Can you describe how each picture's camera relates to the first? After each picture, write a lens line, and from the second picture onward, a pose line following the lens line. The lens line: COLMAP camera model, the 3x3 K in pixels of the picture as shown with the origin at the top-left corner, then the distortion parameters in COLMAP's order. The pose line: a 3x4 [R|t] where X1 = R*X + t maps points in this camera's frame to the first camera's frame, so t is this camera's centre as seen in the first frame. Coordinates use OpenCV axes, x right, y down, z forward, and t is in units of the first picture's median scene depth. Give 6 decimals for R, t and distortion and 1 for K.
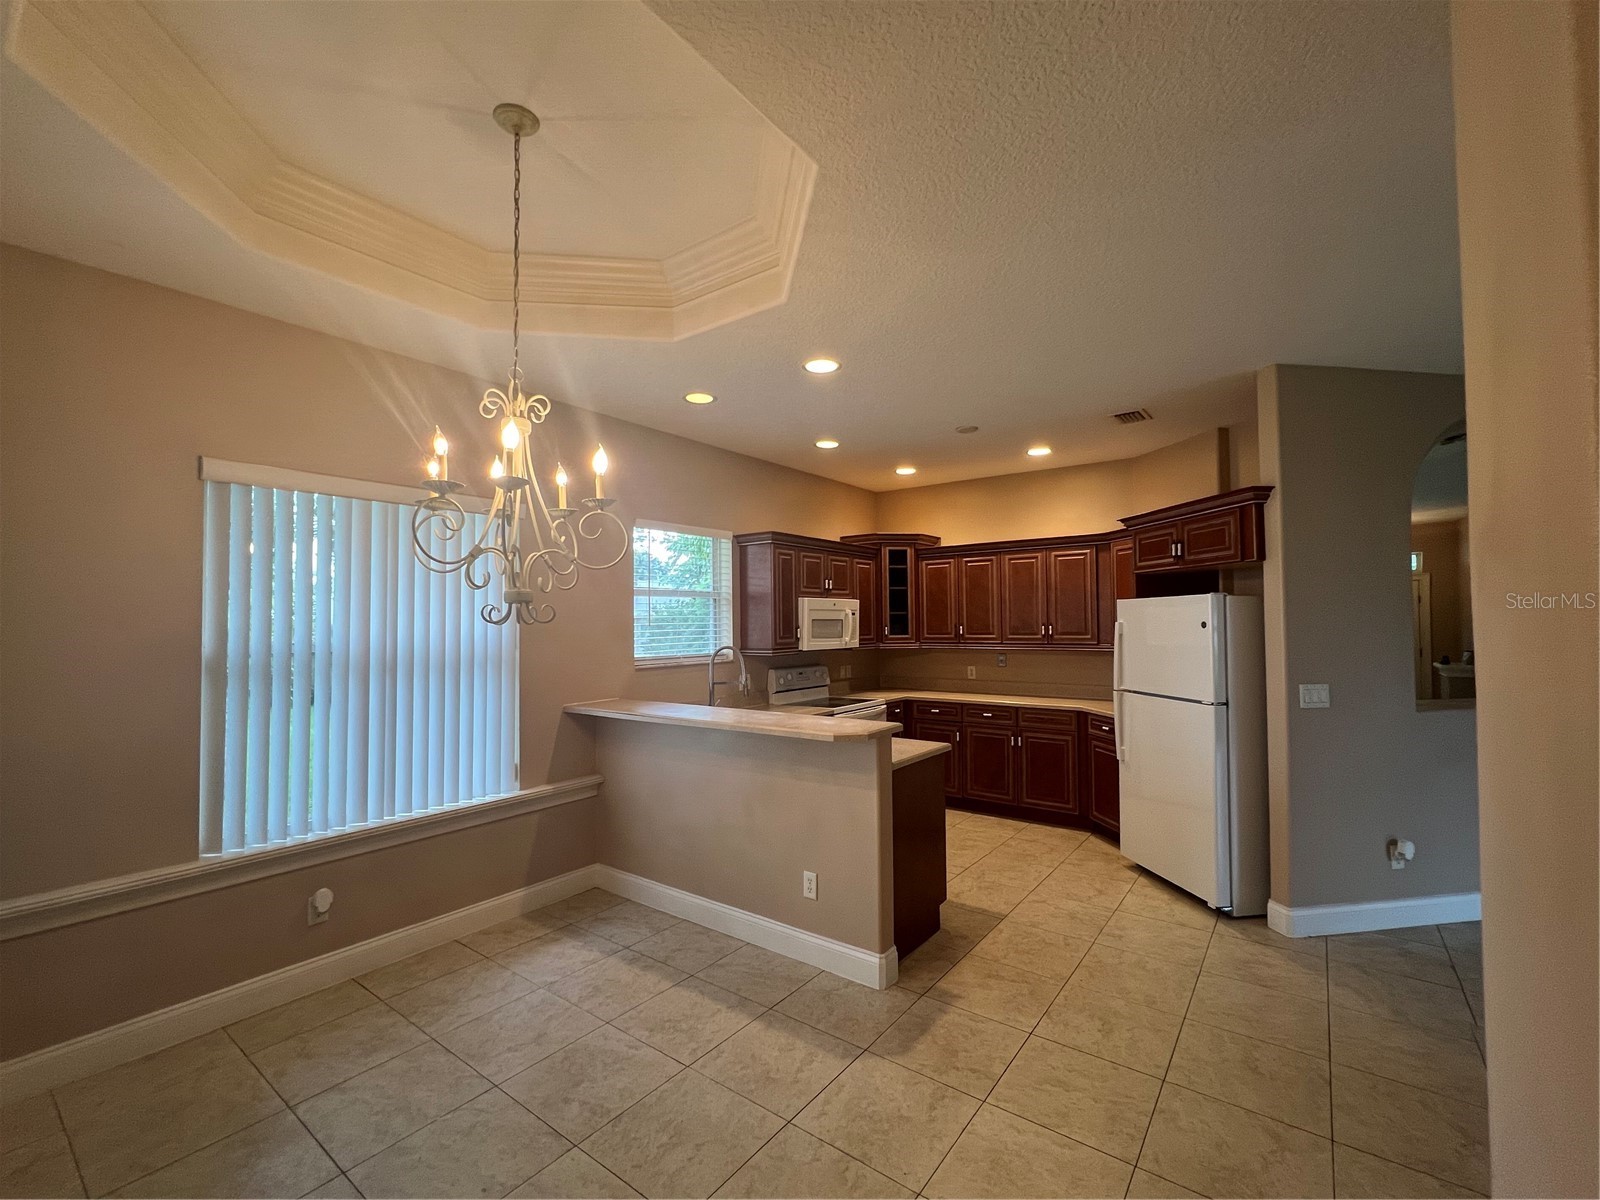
lens RADIAL K [[652.8, 0, 808.9], [0, 652.8, 610.7], [0, 0, 1]] dist [-0.003857, 0.001474]
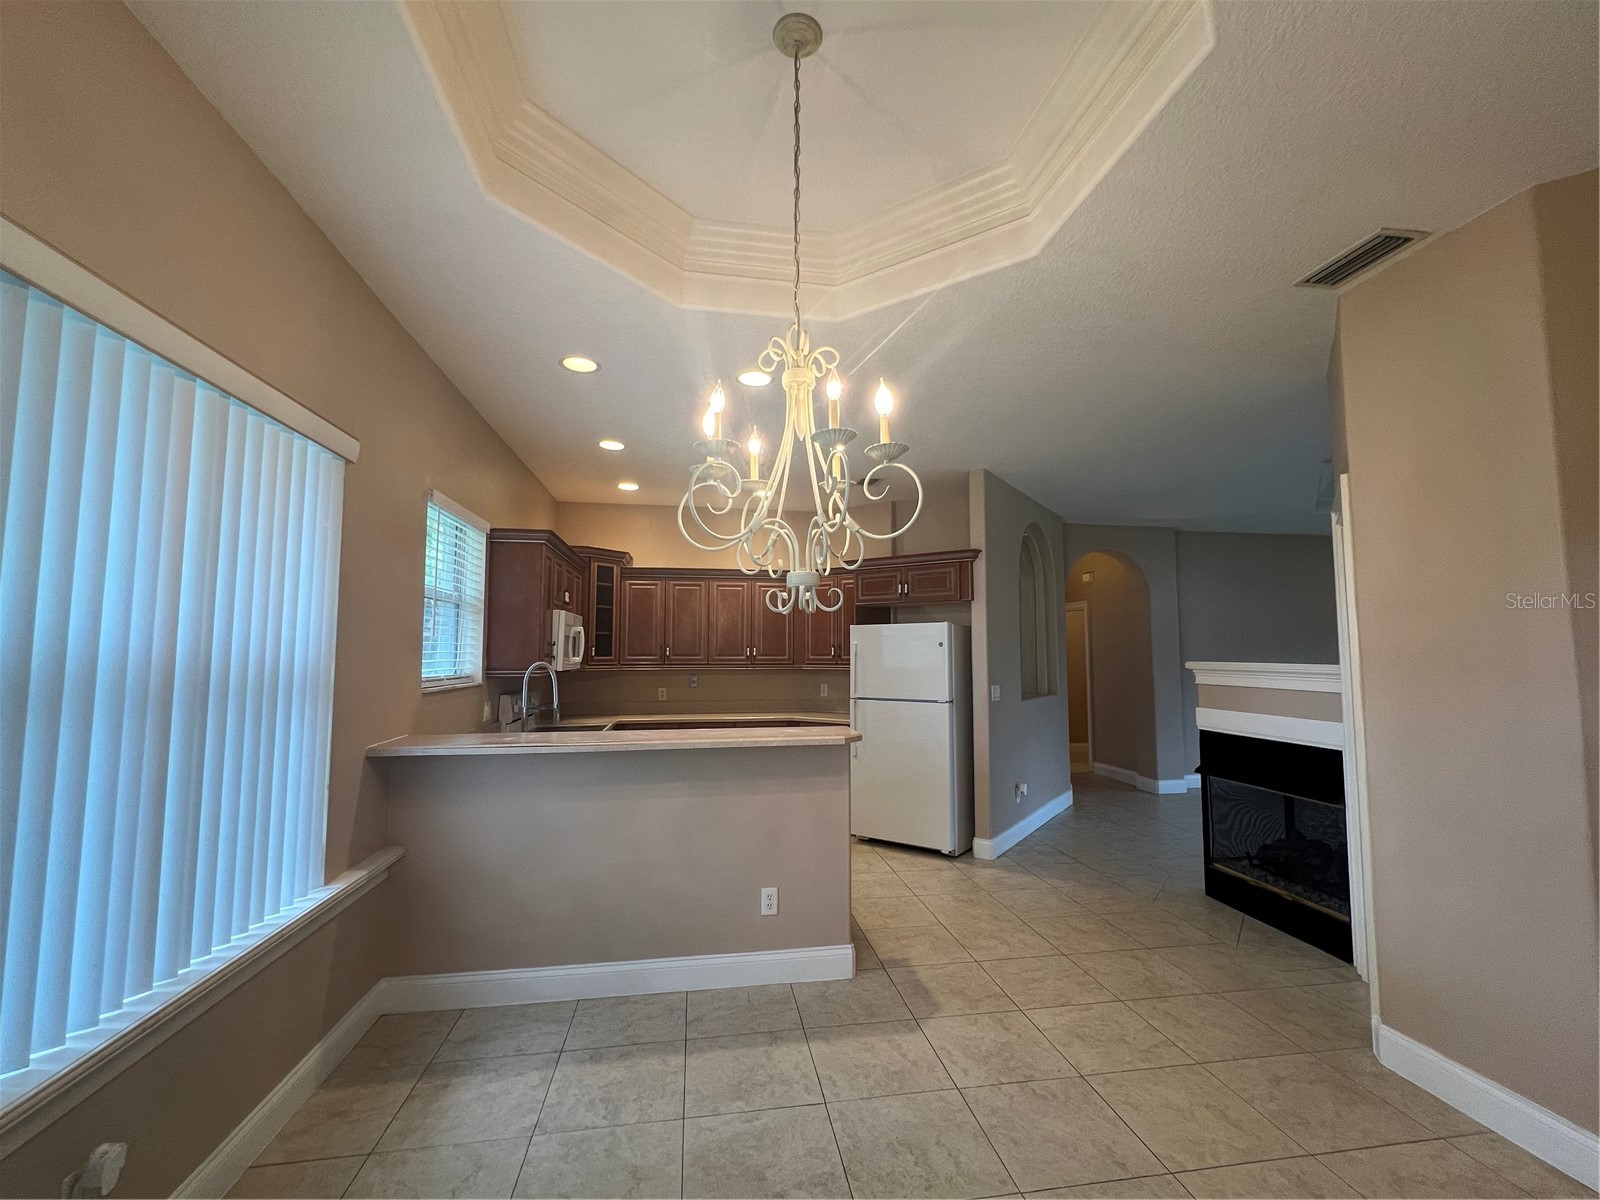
lens RADIAL K [[652.8, 0, 805.5], [0, 652.8, 606.9], [0, 0, 1]] dist [-0.003857, 0.001474]
pose [[0.717033, 0.058774, 0.694557, -0.558503], [-0.021090, 0.997812, -0.062664, 0.034897], [-0.696720, 0.030284, 0.716704, 0.210562]]
